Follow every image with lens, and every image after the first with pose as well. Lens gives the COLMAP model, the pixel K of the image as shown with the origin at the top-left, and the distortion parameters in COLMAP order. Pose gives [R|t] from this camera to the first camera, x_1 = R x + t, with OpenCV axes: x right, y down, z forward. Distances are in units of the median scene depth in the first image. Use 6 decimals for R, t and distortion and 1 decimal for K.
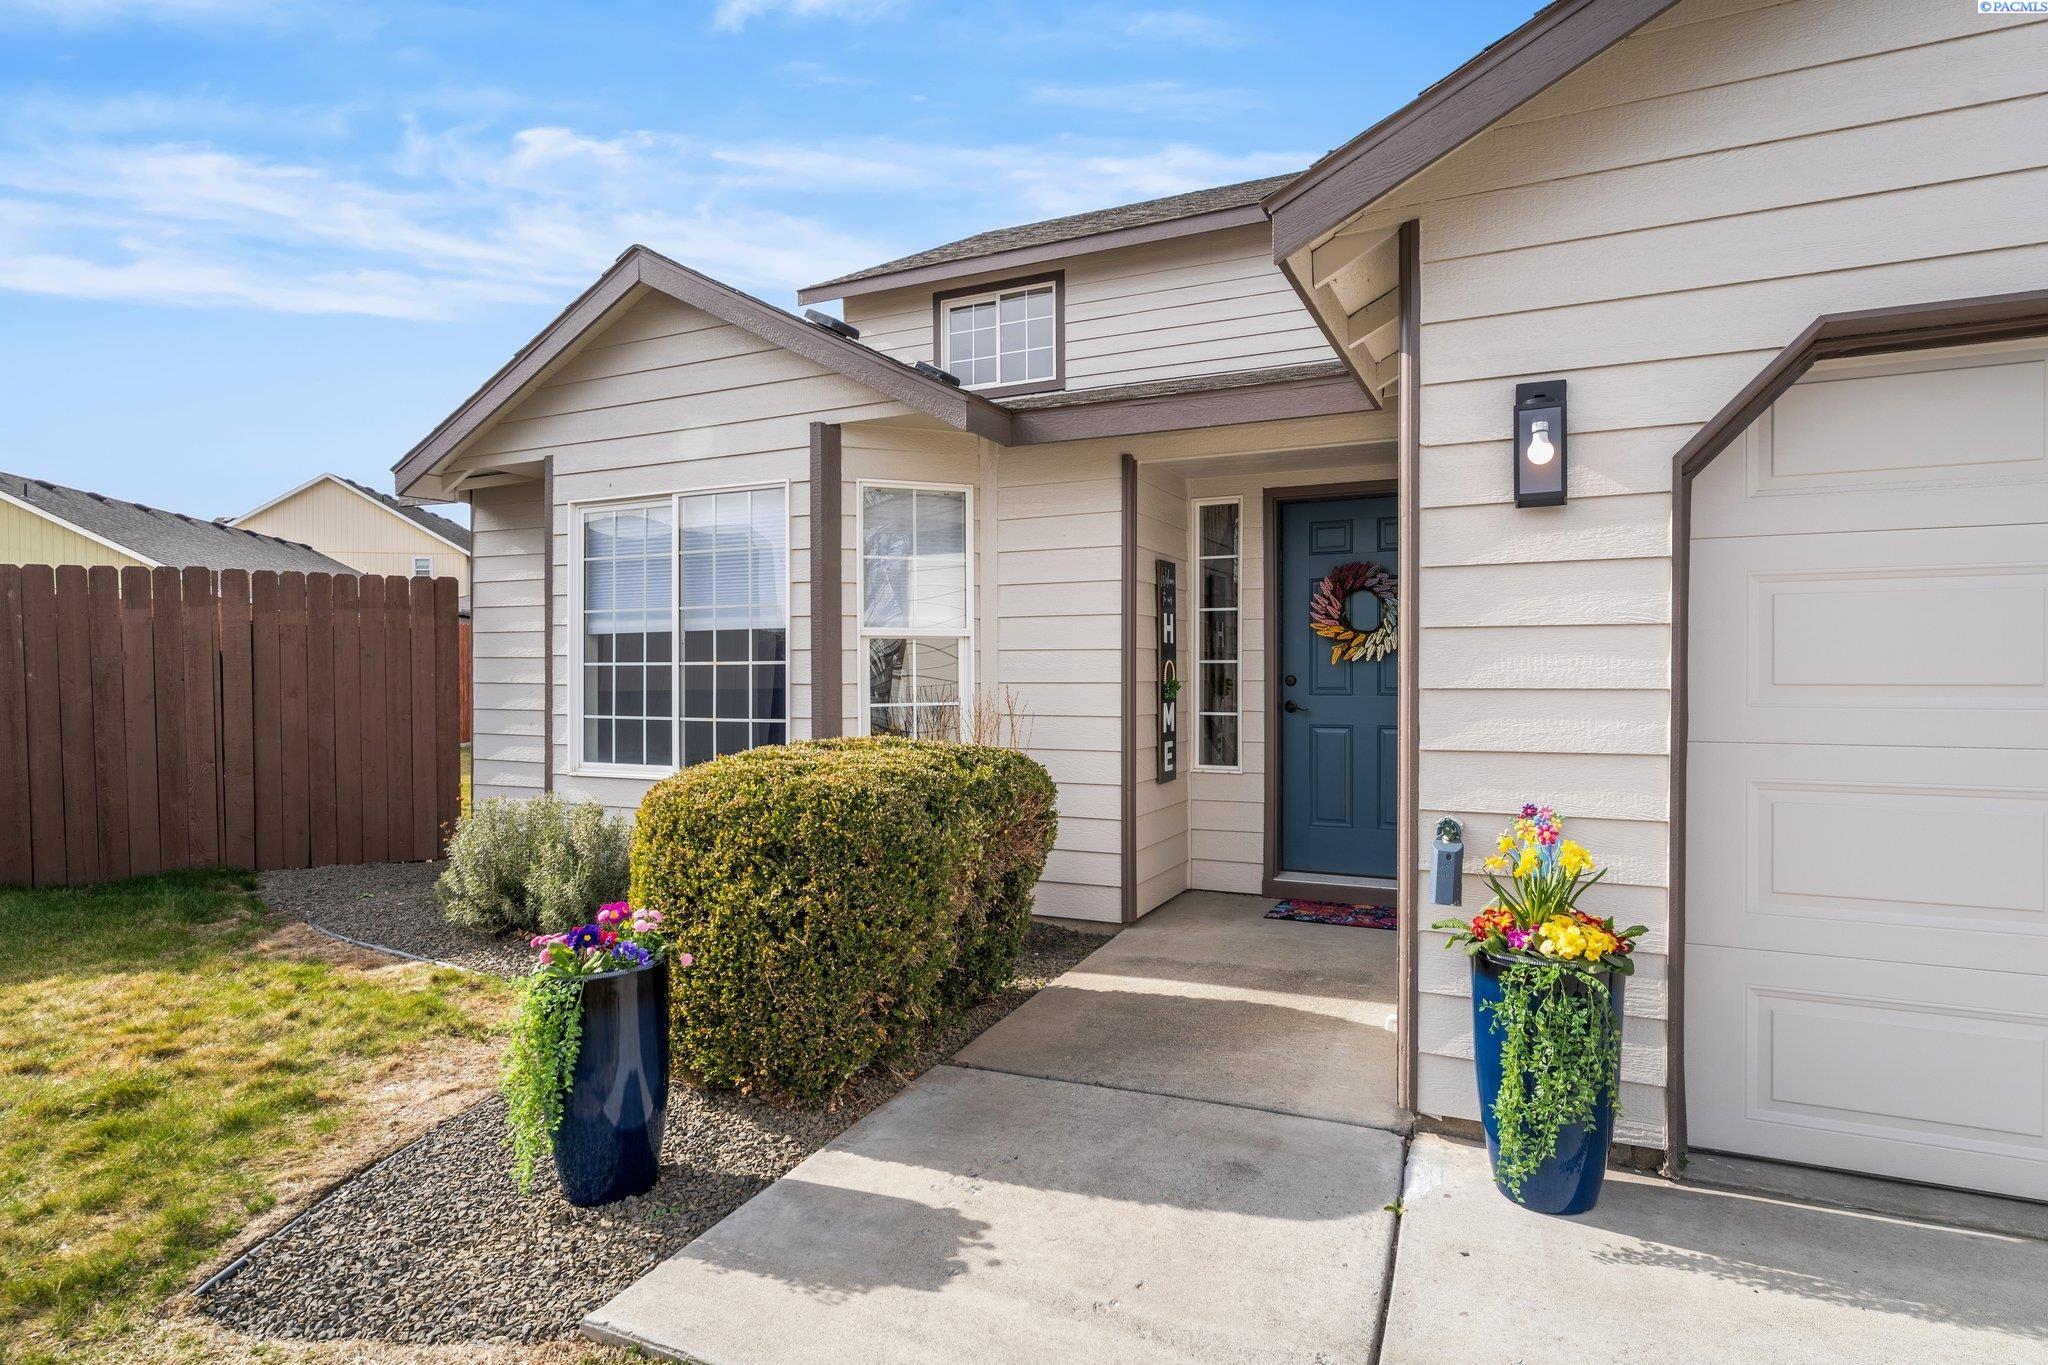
lens RADIAL K [[1091.5, 0, 1034.2], [0, 1091.5, 684.4], [0, 0, 1]] dist [0.005699, 0.001006]
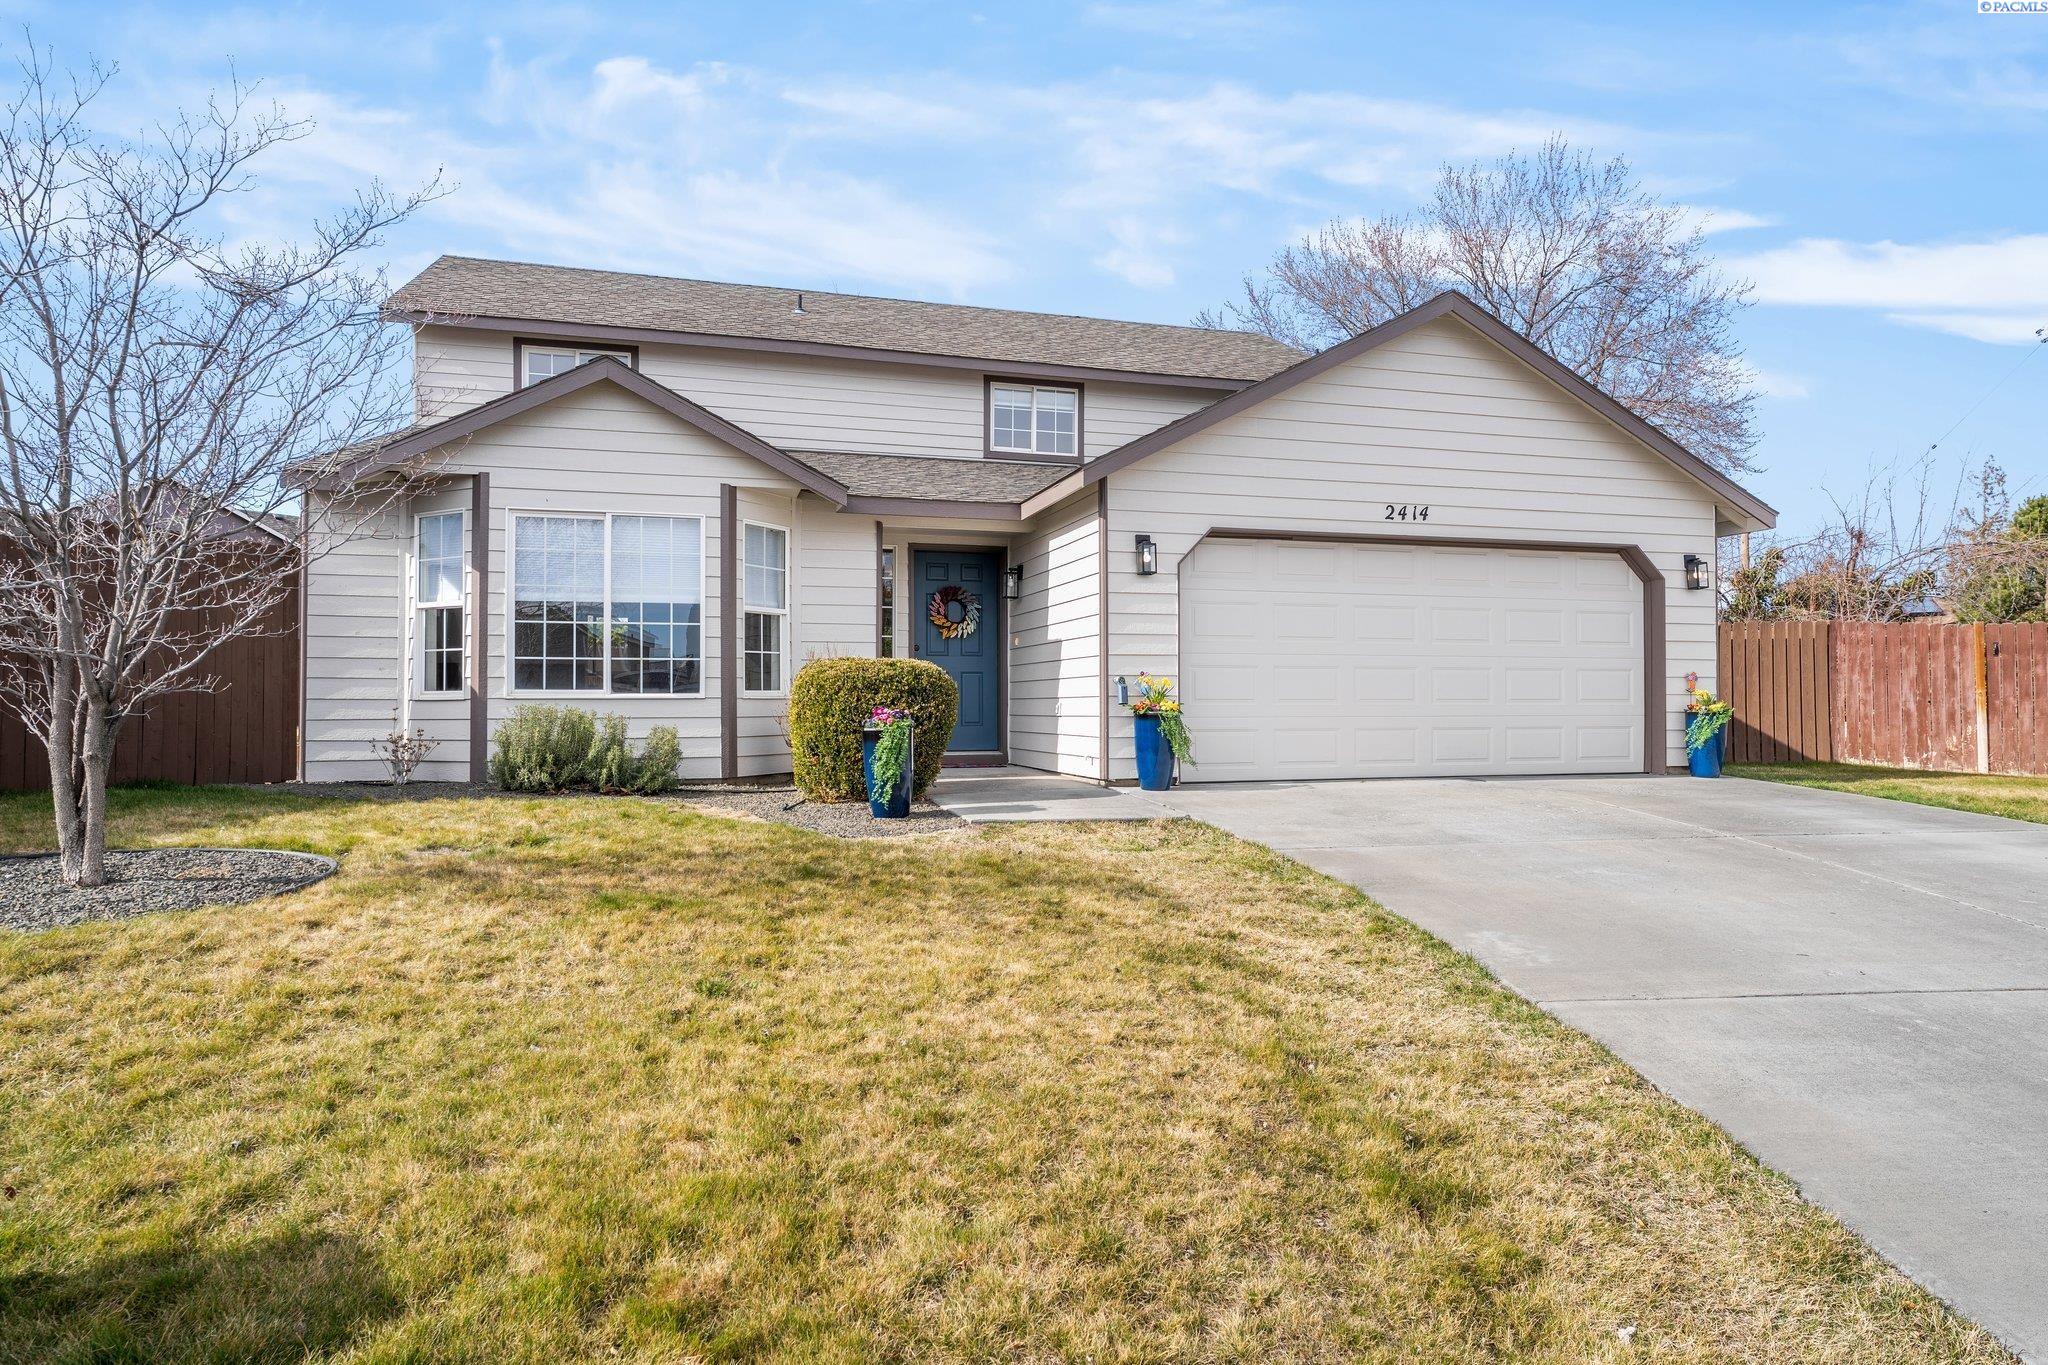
lens RADIAL K [[1234.1, 0, 1024.4], [0, 1234.1, 671.9], [0, 0, 1]] dist [-0.009490, -0.003891]
pose [[0.742461, 0.019817, 0.669596, -1.153336], [0.006385, 0.999308, -0.036654, 0.128532], [-0.669859, 0.031490, 0.741820, -0.736820]]
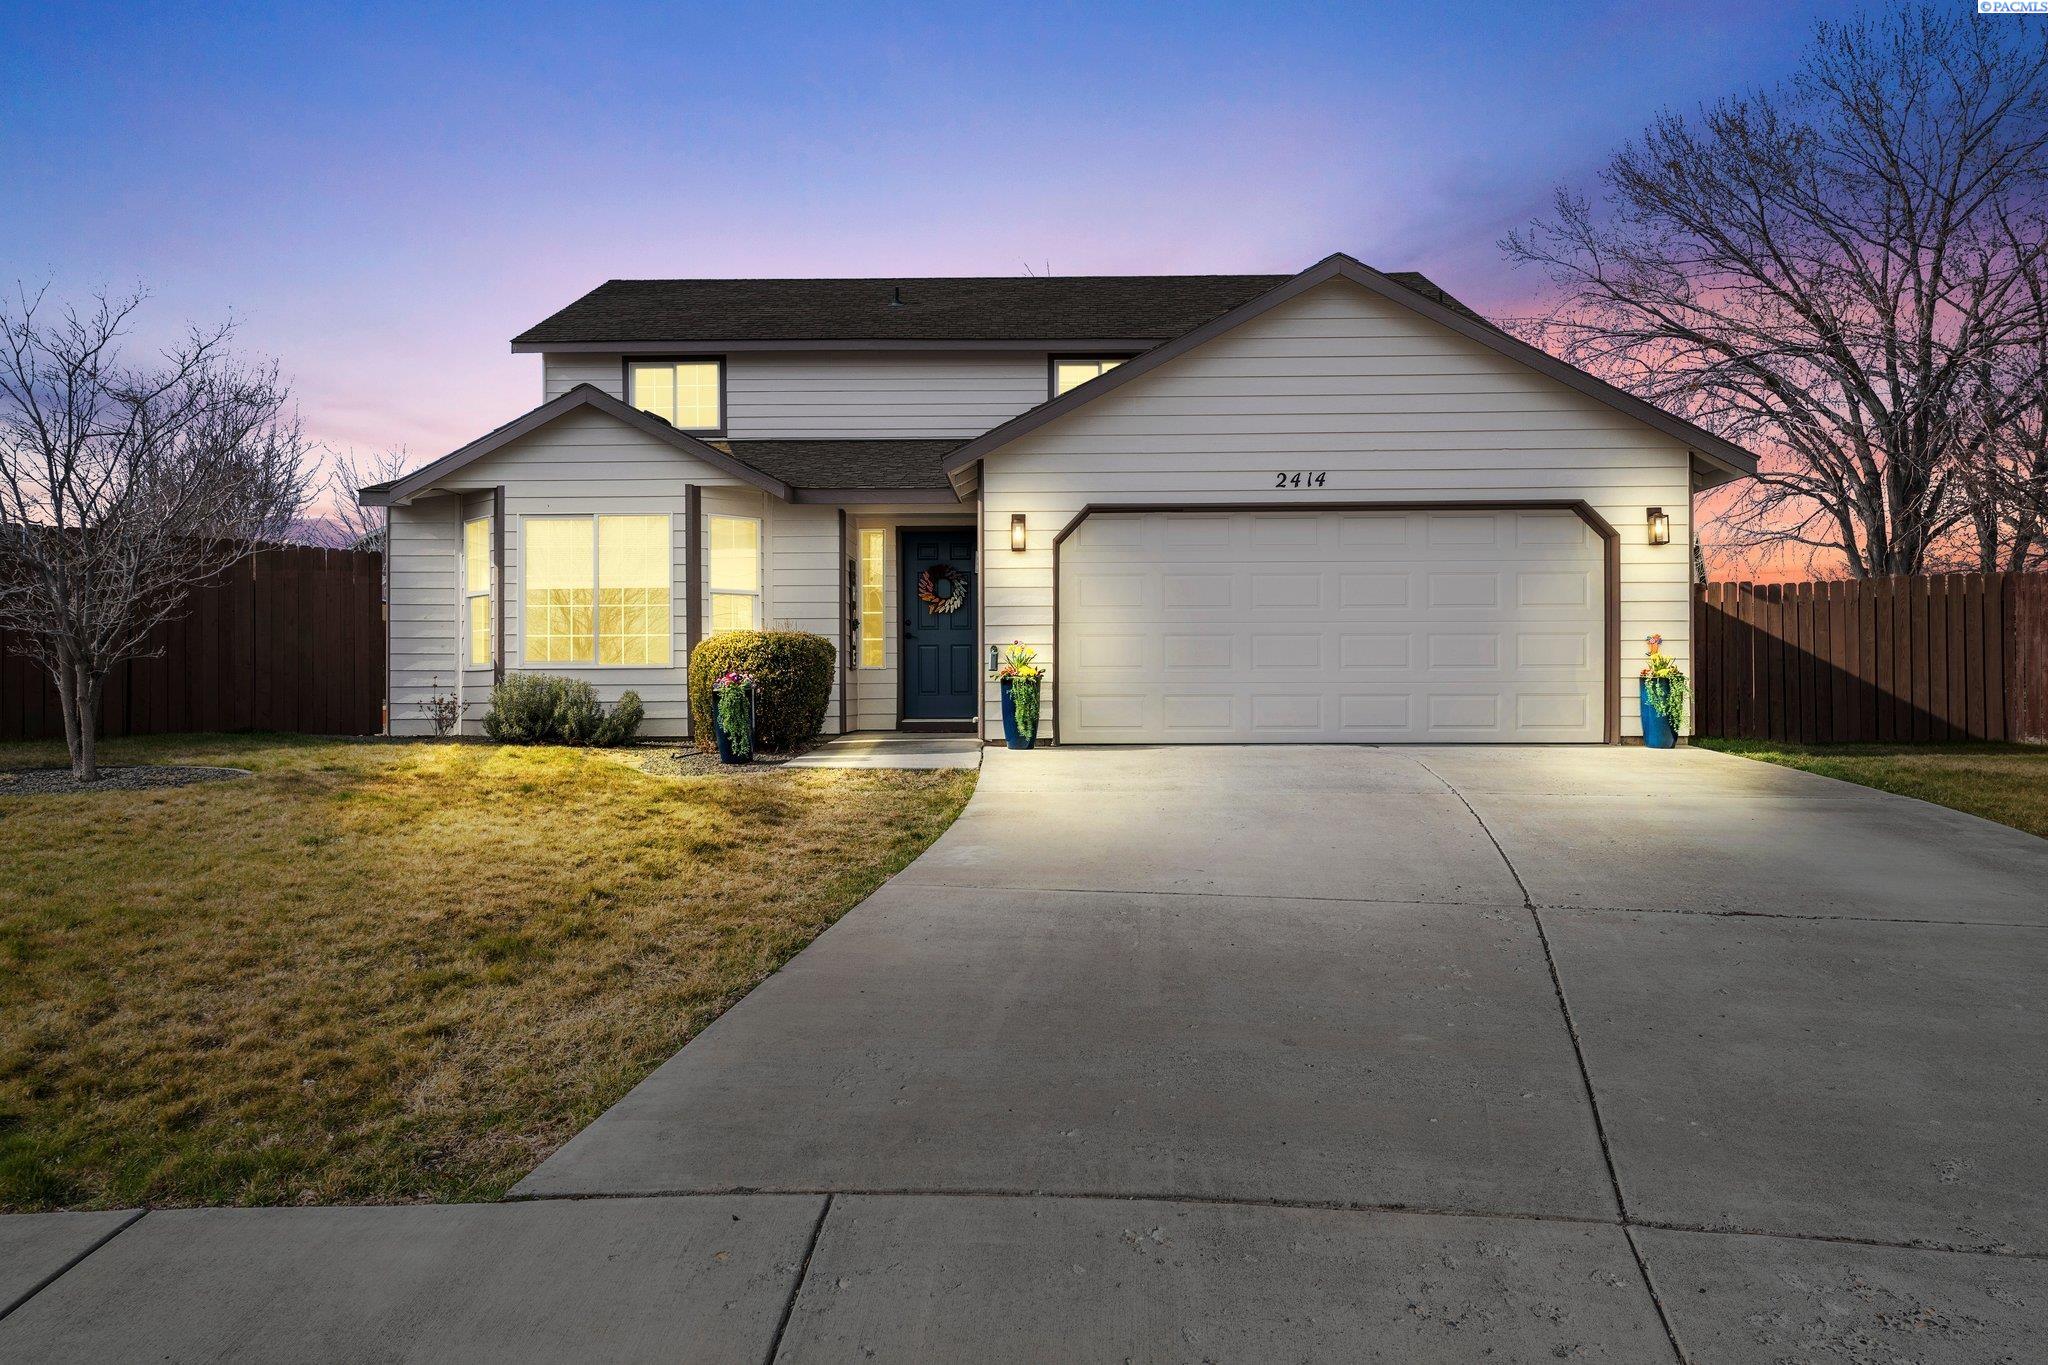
lens RADIAL K [[1376.6, 0, 1019.5], [0, 1376.6, 682.2], [0, 0, 1]] dist [-0.011197, -0.001427]
pose [[0.912949, 0.003129, 0.408062, -0.682836], [0.004643, 0.999826, -0.018055, 0.170803], [-0.408048, 0.018378, 0.912776, -1.547221]]
